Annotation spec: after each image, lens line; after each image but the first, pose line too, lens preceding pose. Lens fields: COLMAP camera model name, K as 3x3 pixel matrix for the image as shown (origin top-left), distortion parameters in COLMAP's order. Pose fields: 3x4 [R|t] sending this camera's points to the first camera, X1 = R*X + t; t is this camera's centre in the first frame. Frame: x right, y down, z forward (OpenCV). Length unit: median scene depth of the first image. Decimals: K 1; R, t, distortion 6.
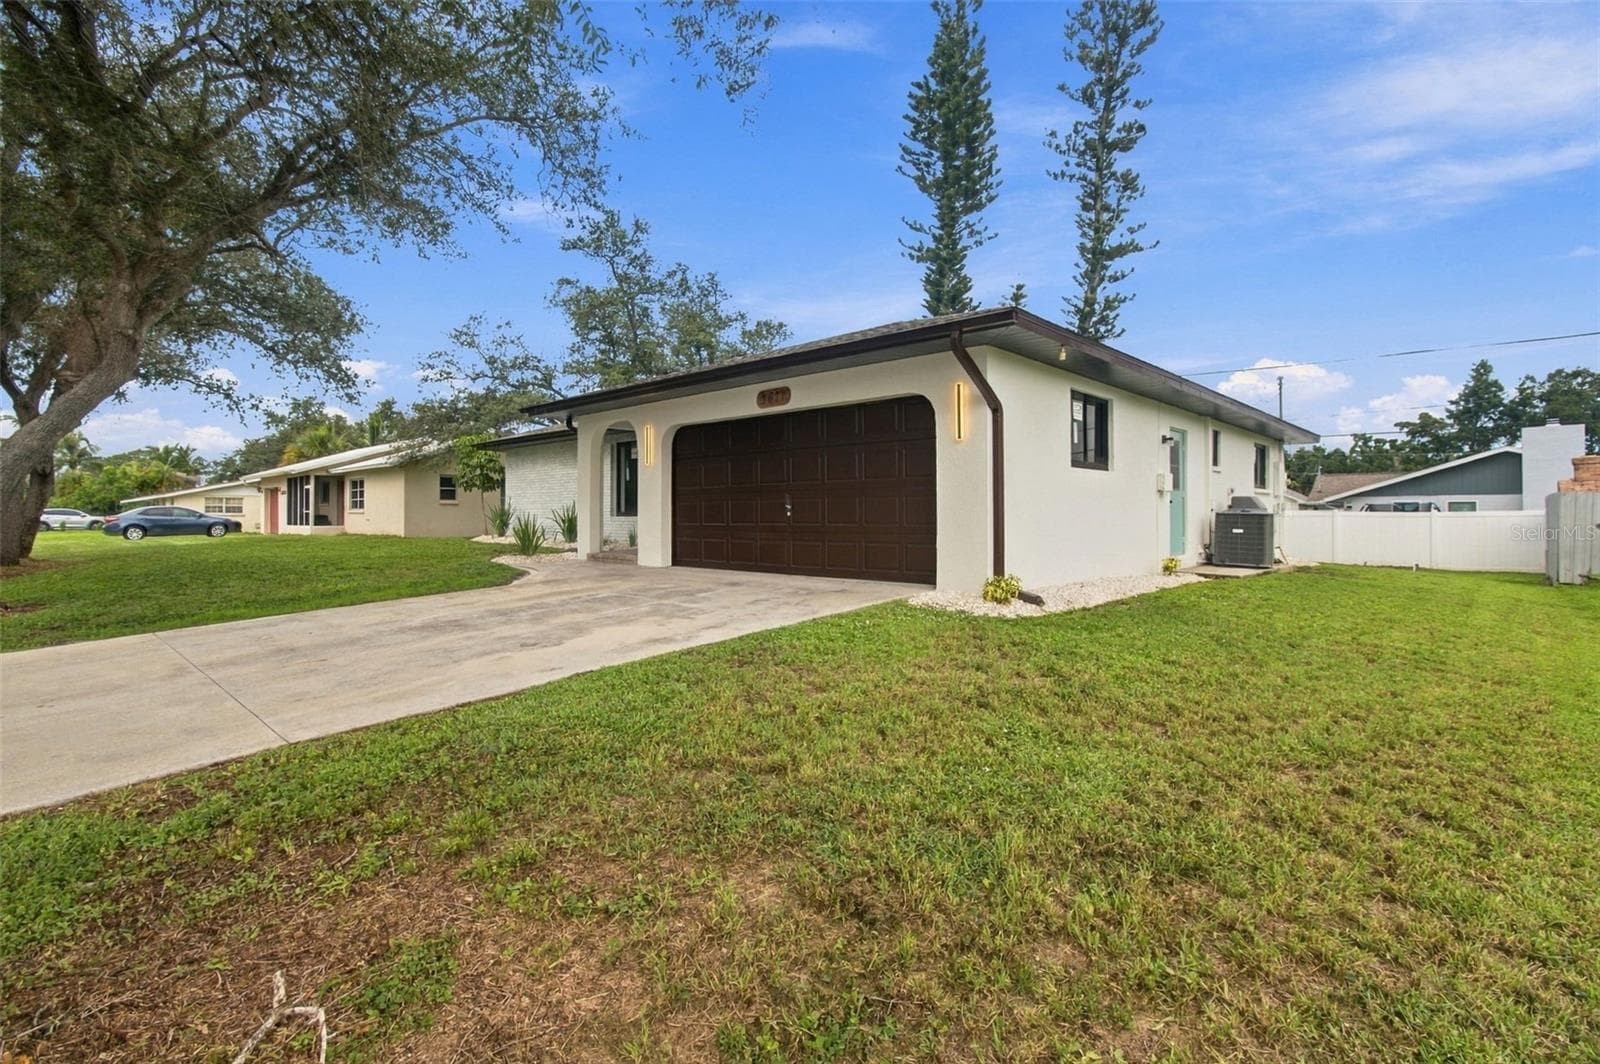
lens RADIAL K [[704.7, 0, 802.6], [0, 704.7, 529.9], [0, 0, 1]] dist [-0.001662, -0.000635]
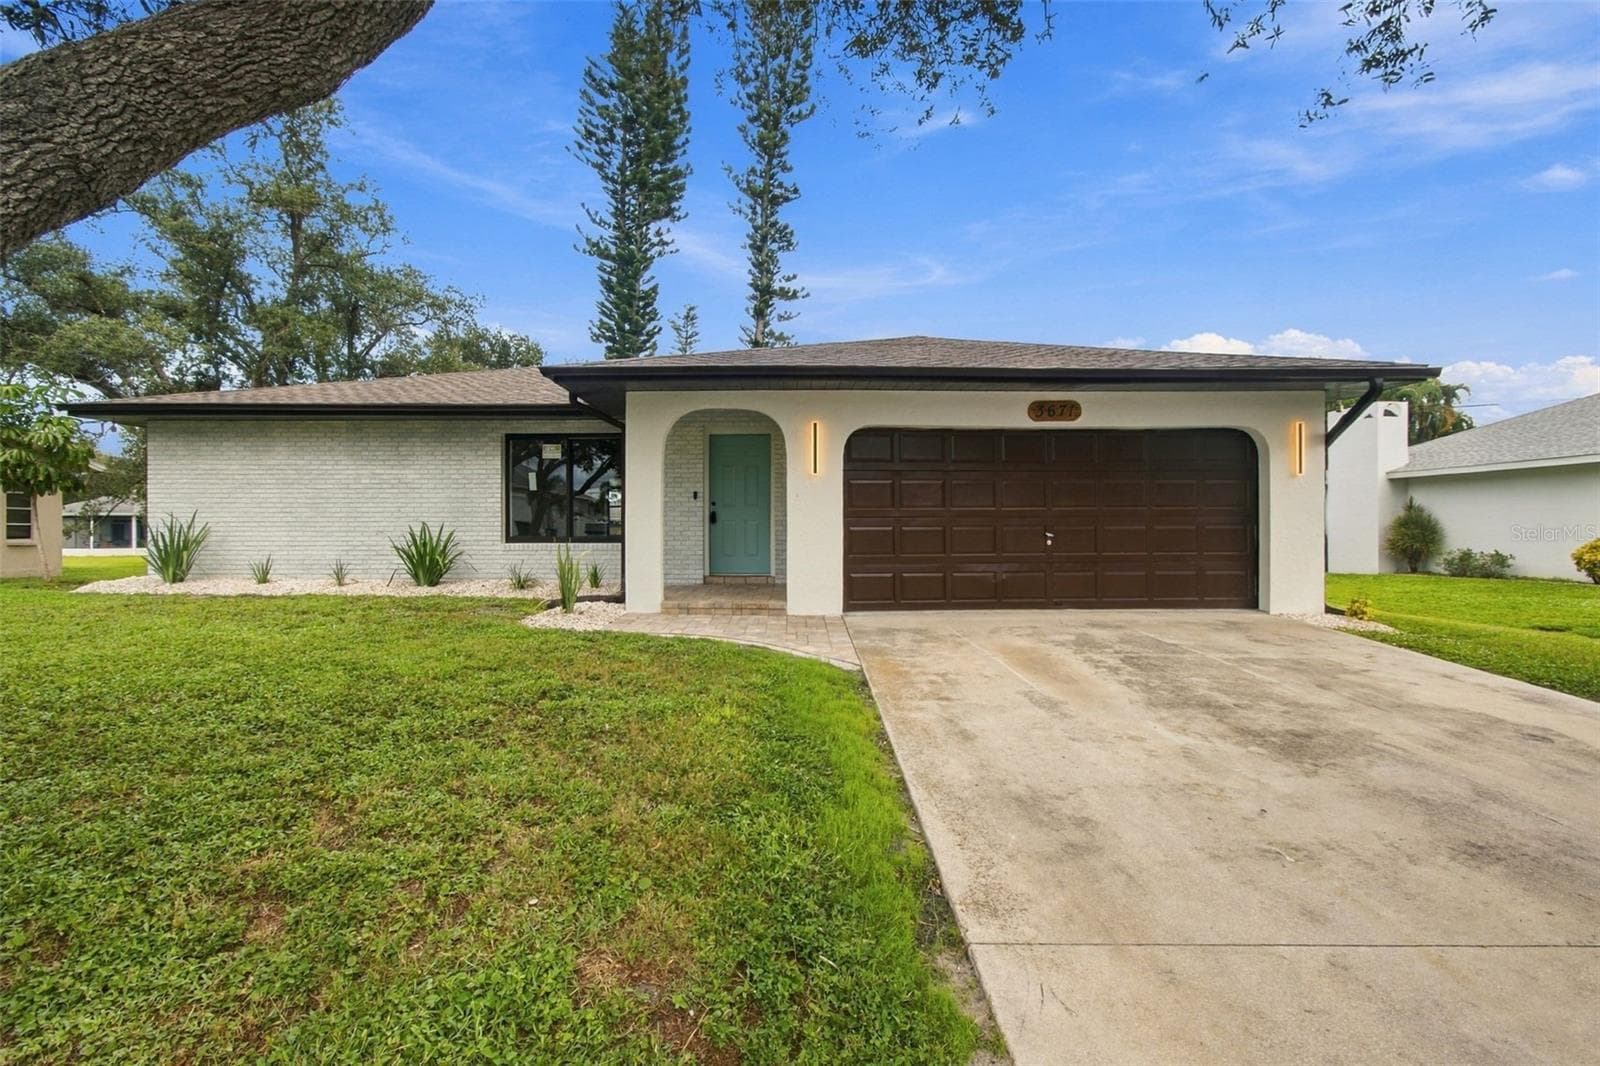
lens RADIAL K [[704.7, 0, 747.9], [0, 704.7, 517.1], [0, 0, 1]] dist [-0.001662, -0.000635]
pose [[0.733251, 0.005741, 0.679934, -0.346160], [0.017368, 0.999480, -0.027169, -0.013981], [-0.679736, 0.031731, 0.732770, 0.231064]]
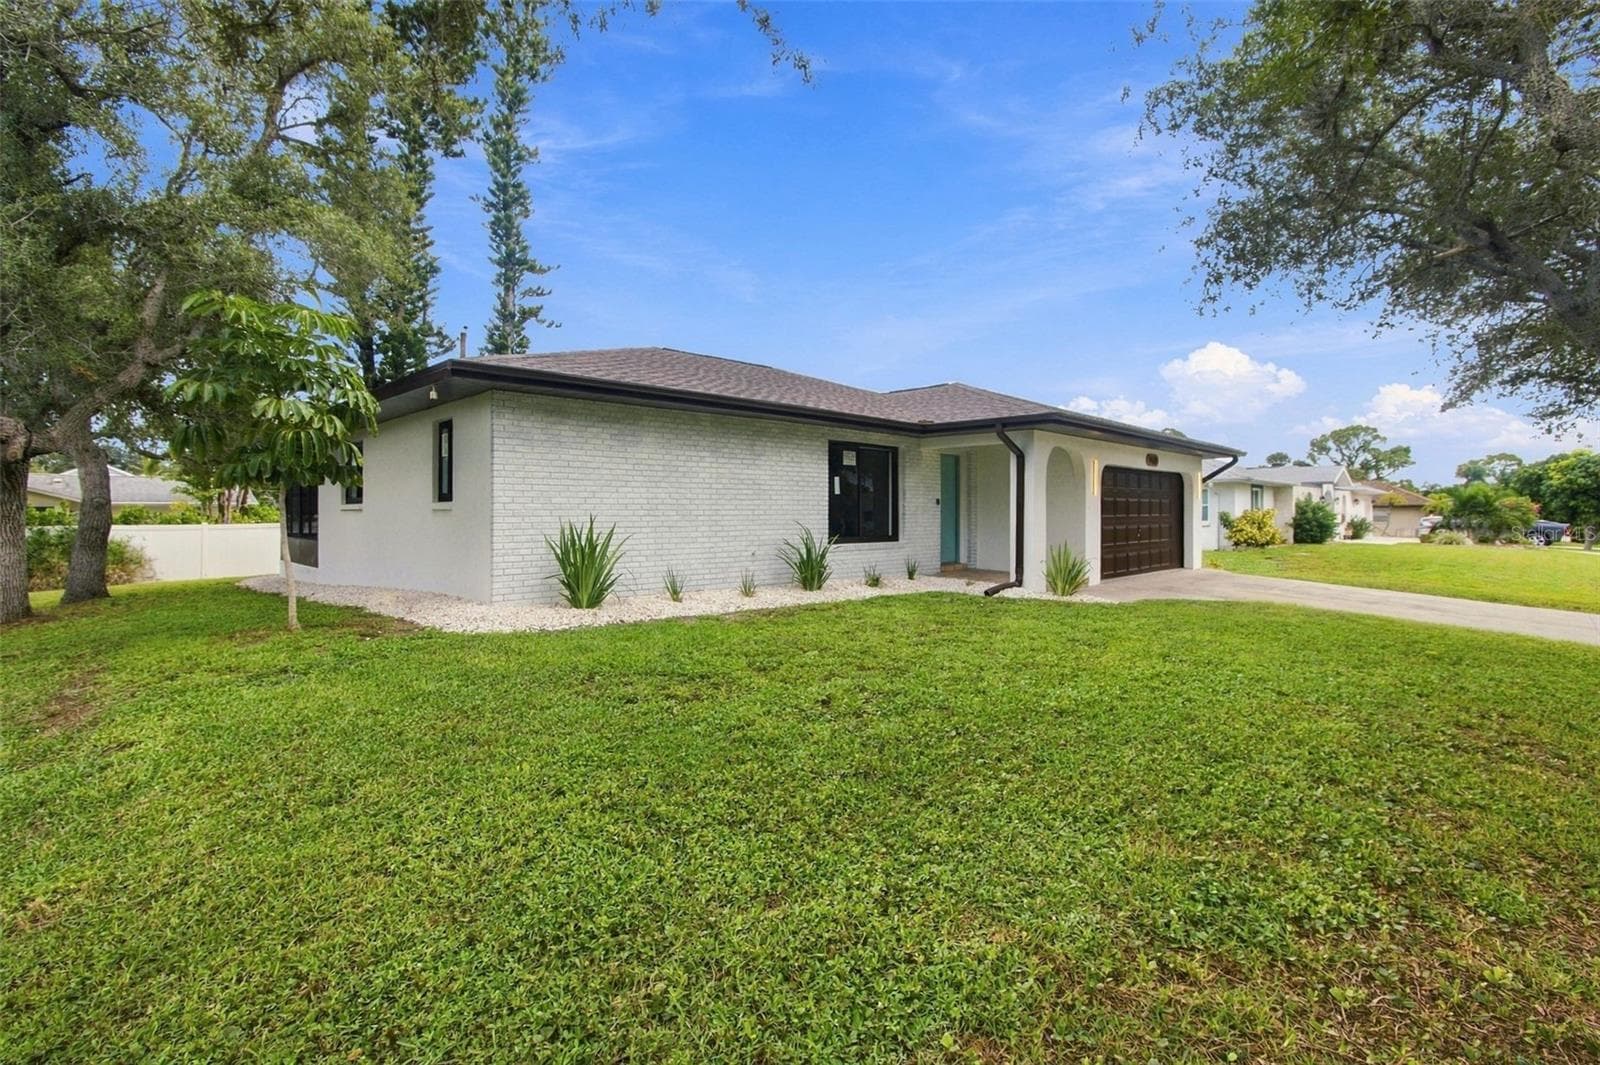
lens RADIAL K [[704.7, 0, 811.2], [0, 704.7, 516.9], [0, 0, 1]] dist [-0.001662, -0.000635]
pose [[0.038700, -0.008350, 0.999216, -0.604372], [0.017223, 0.999822, 0.007688, -0.033528], [-0.999102, 0.016912, 0.038837, 0.631473]]
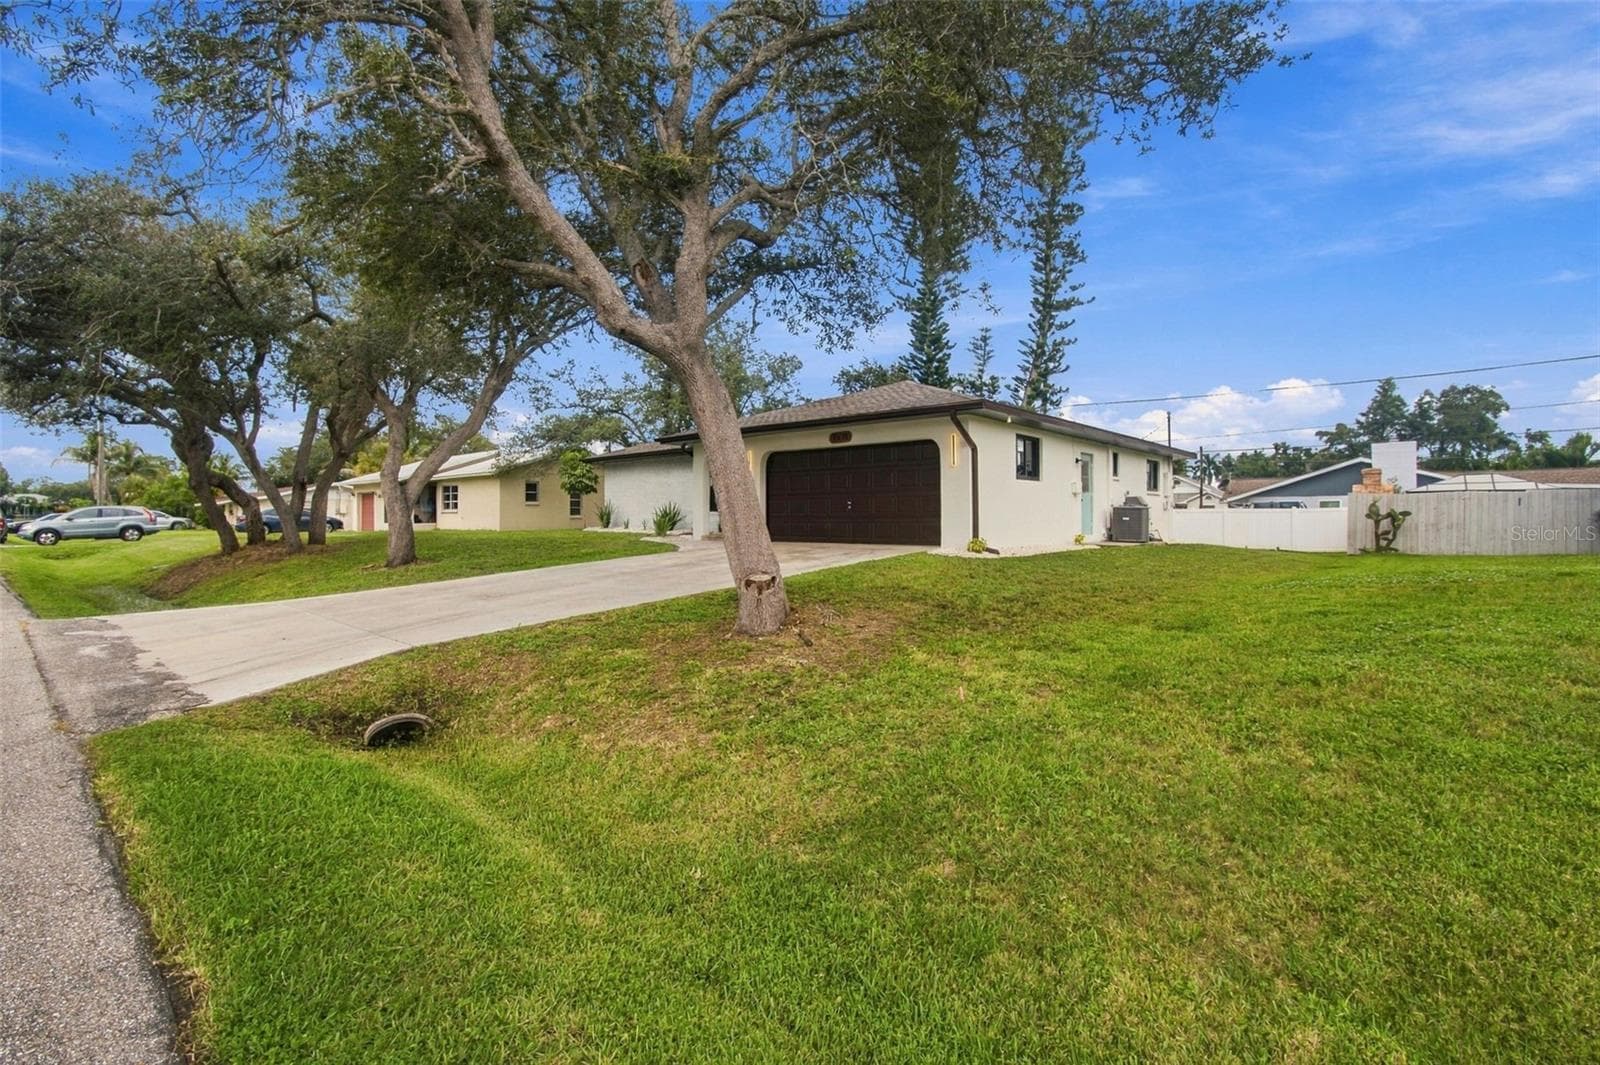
lens RADIAL K [[704.7, 0, 791.6], [0, 704.7, 528.4], [0, 0, 1]] dist [-0.001662, -0.000635]
pose [[0.999649, -0.004171, 0.026174, -0.077233], [0.004328, 0.999973, -0.005953, 0.013981], [-0.026148, 0.006064, 0.999640, -0.256051]]
